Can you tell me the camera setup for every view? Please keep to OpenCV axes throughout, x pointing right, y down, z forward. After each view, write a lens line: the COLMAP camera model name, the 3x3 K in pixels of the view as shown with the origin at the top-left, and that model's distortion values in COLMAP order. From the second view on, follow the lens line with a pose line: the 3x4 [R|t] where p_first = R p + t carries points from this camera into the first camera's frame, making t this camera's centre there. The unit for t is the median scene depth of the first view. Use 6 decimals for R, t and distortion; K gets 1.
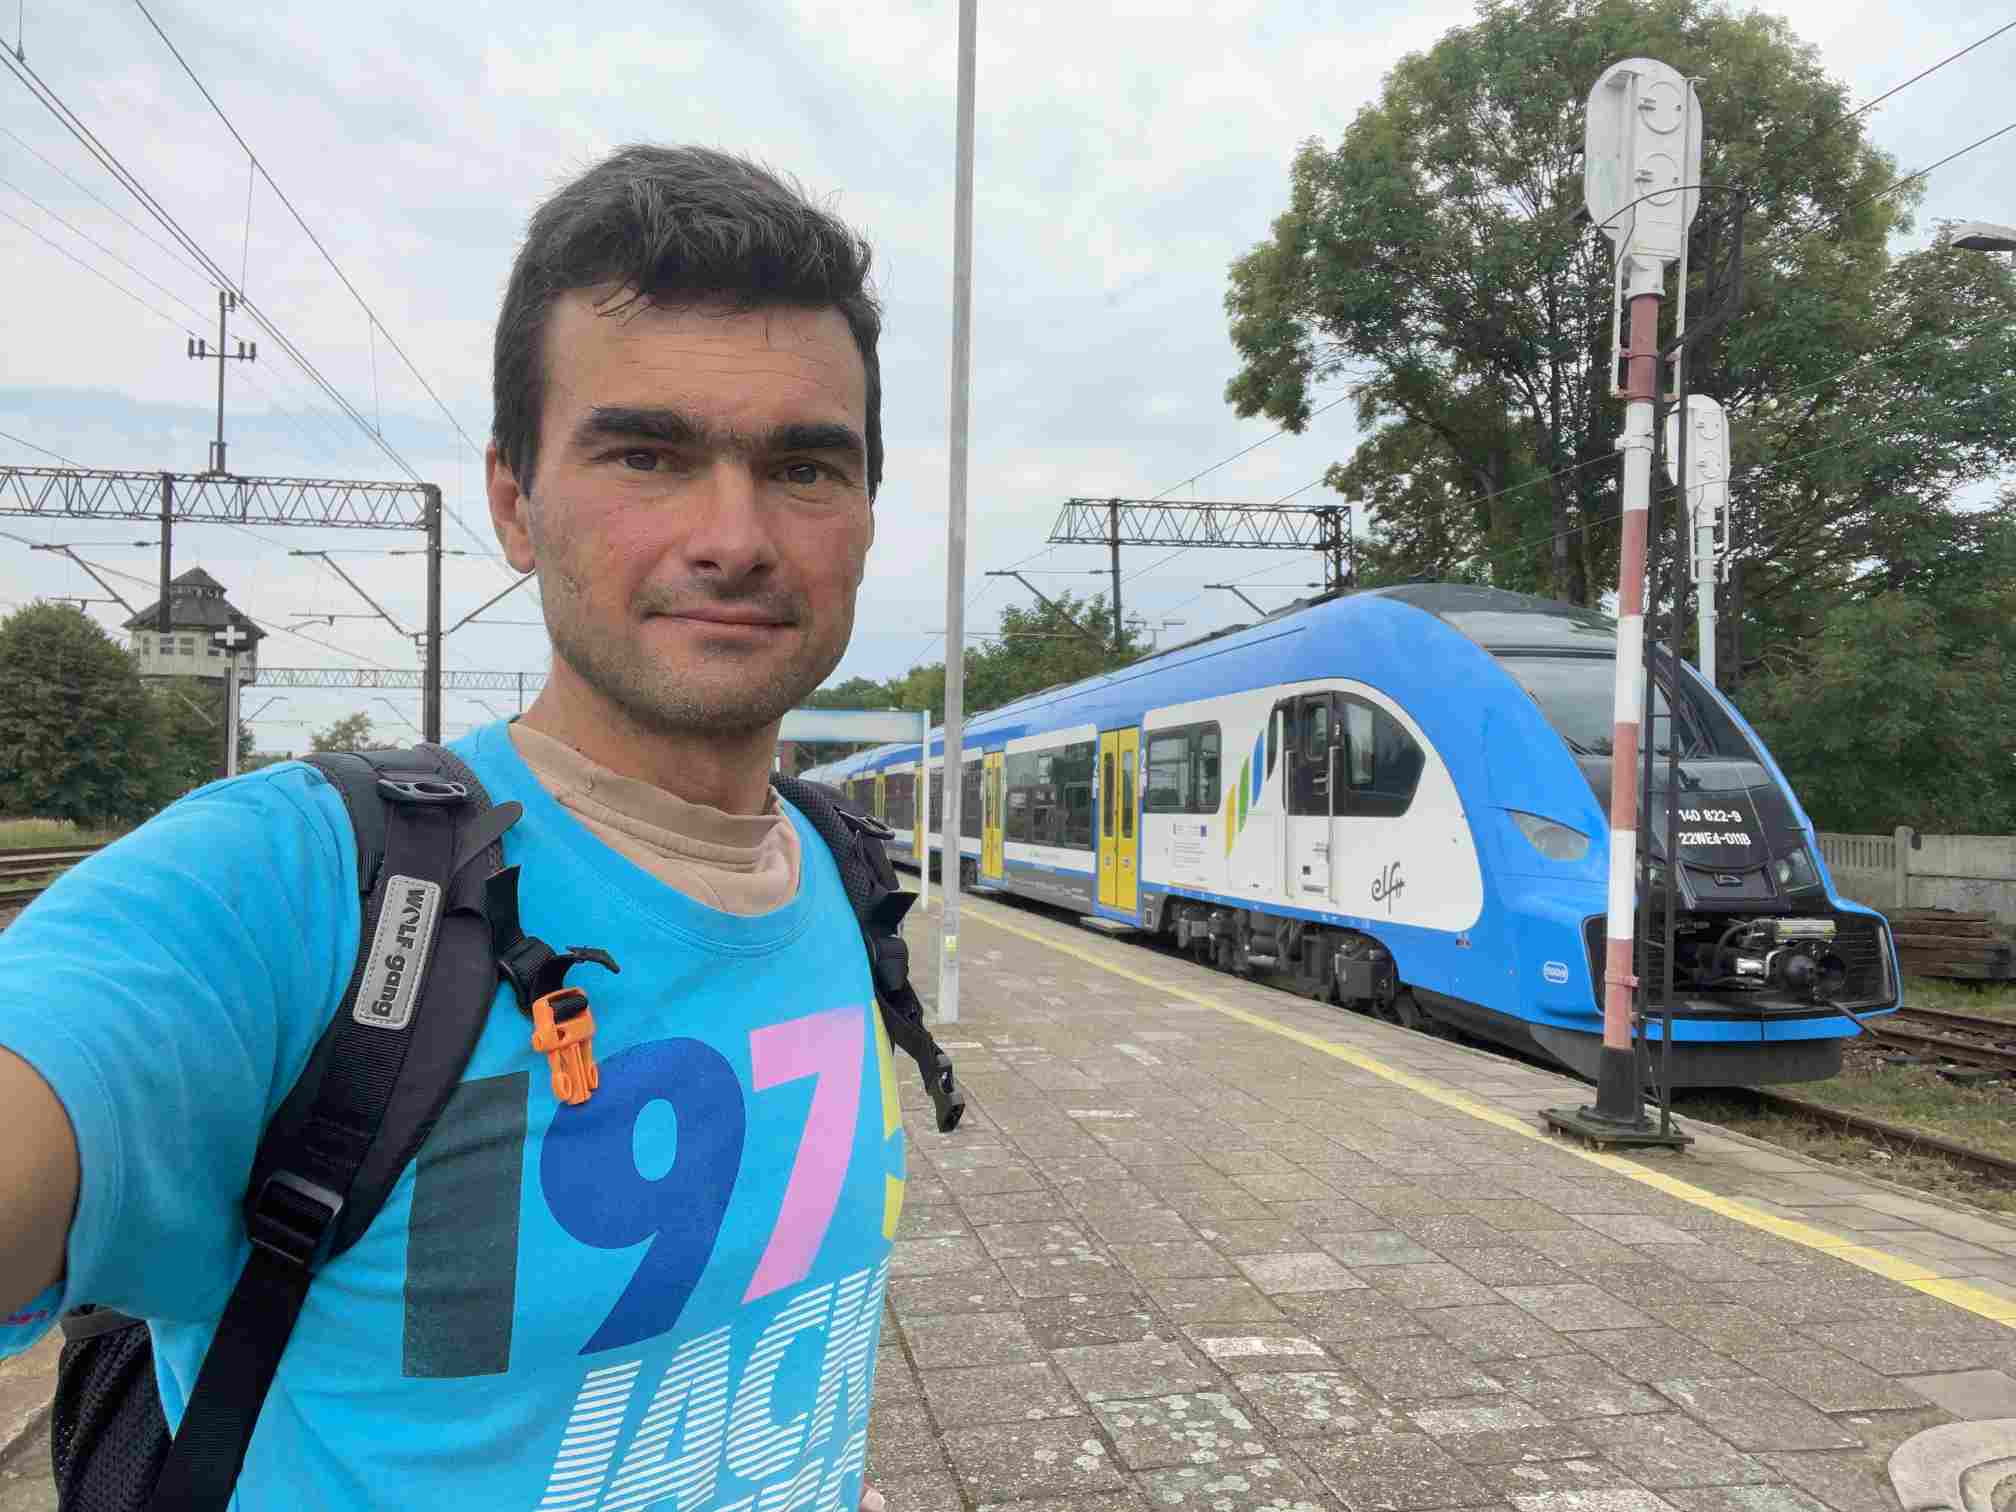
lens RADIAL K [[1359.3, 0, 1013.1], [0, 1359.3, 752.2], [0, 0, 1]] dist [0.057461, -0.065385]
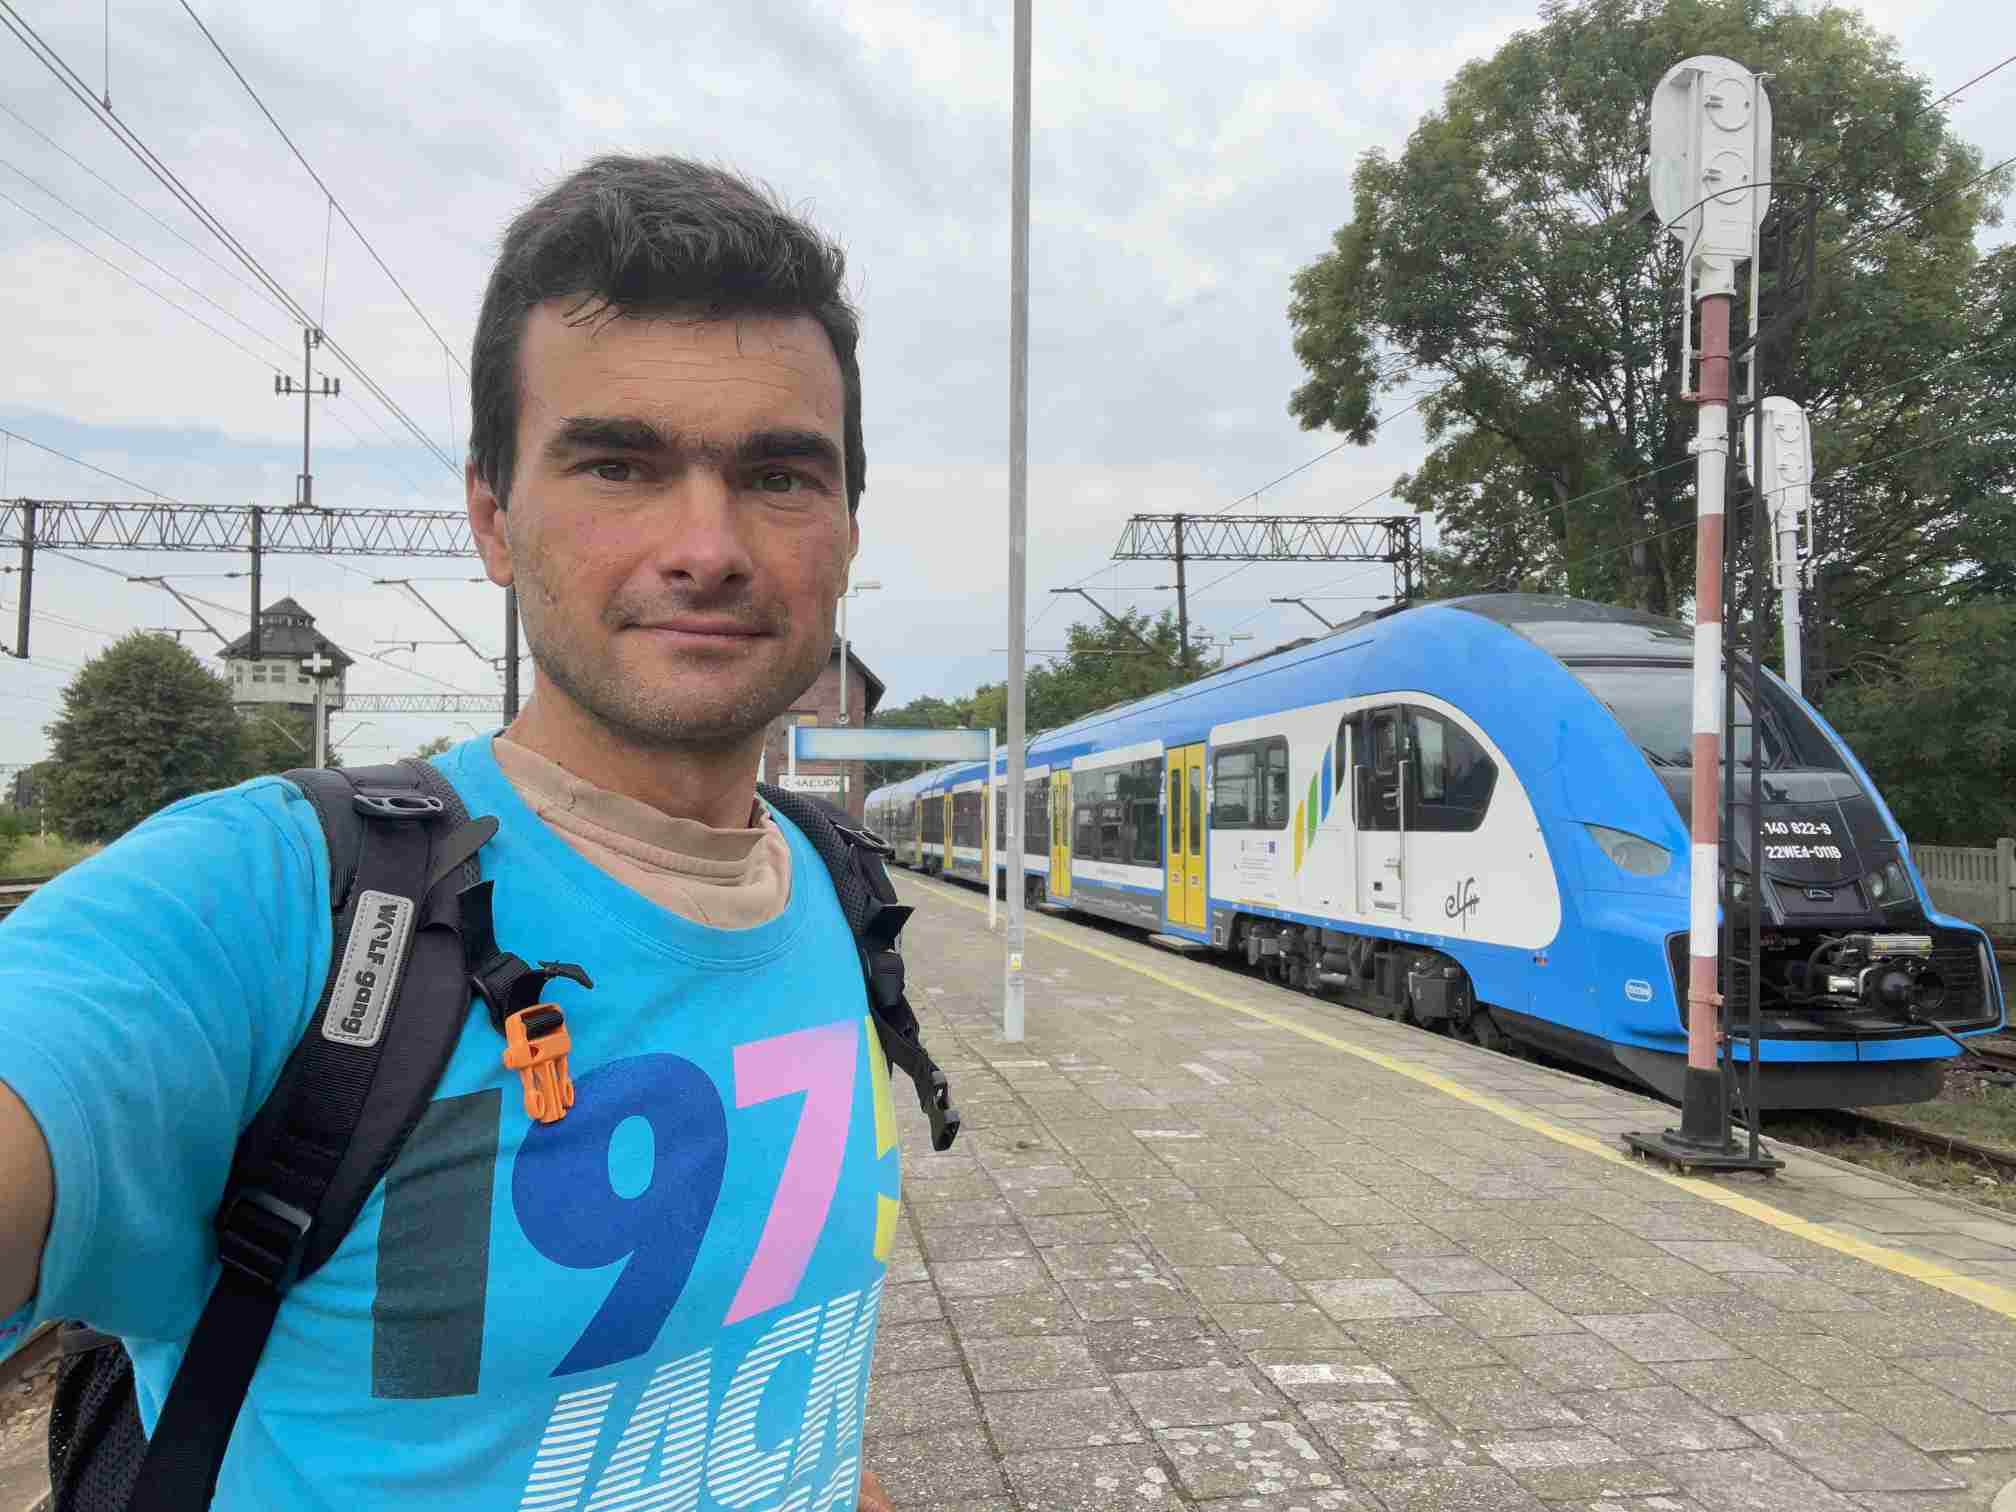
lens RADIAL K [[1361.1, 0, 1011.4], [0, 1361.1, 746.5], [0, 0, 1]] dist [0.052484, -0.056533]
pose [[0.998659, -0.009770, -0.050836, 0.002520], [0.008905, 0.999812, -0.017208, 0.000244], [0.050994, 0.016732, 0.998559, 0.000893]]
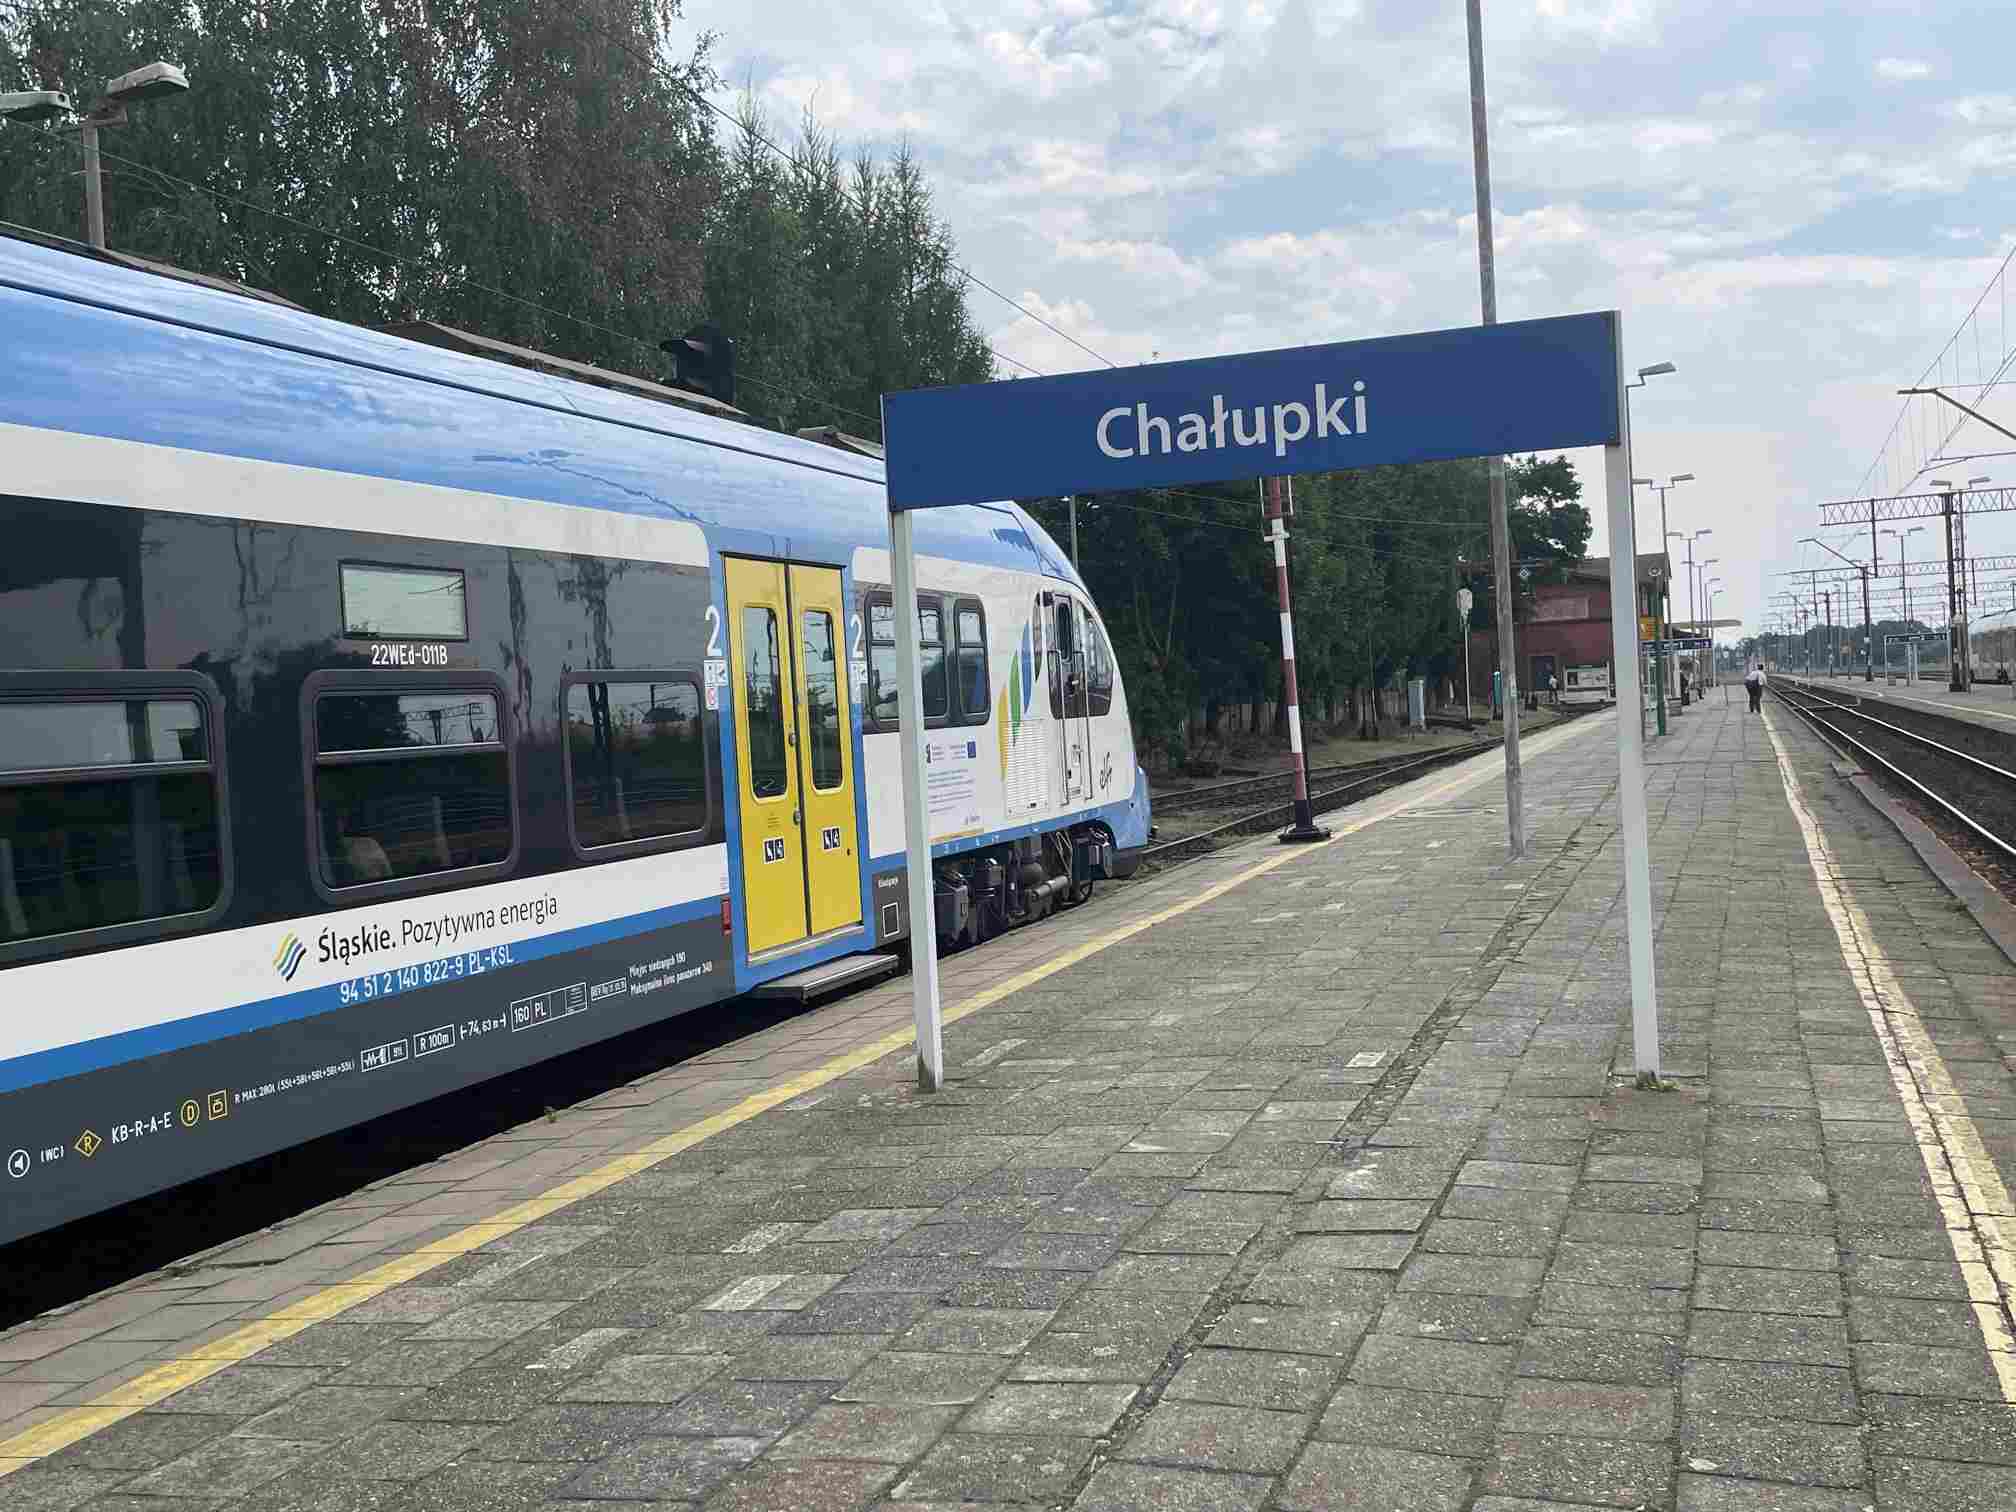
lens RADIAL K [[2064.6, 0, 1008.0], [0, 2064.6, 756.0], [0, 0, 1]] dist [0.005624, 0.006690]
pose [[-0.858336, 0.027605, 0.512345, -0.510418], [0.026244, 0.999607, -0.009892, 0.087083], [-0.512416, 0.004955, -0.858723, 2.309066]]
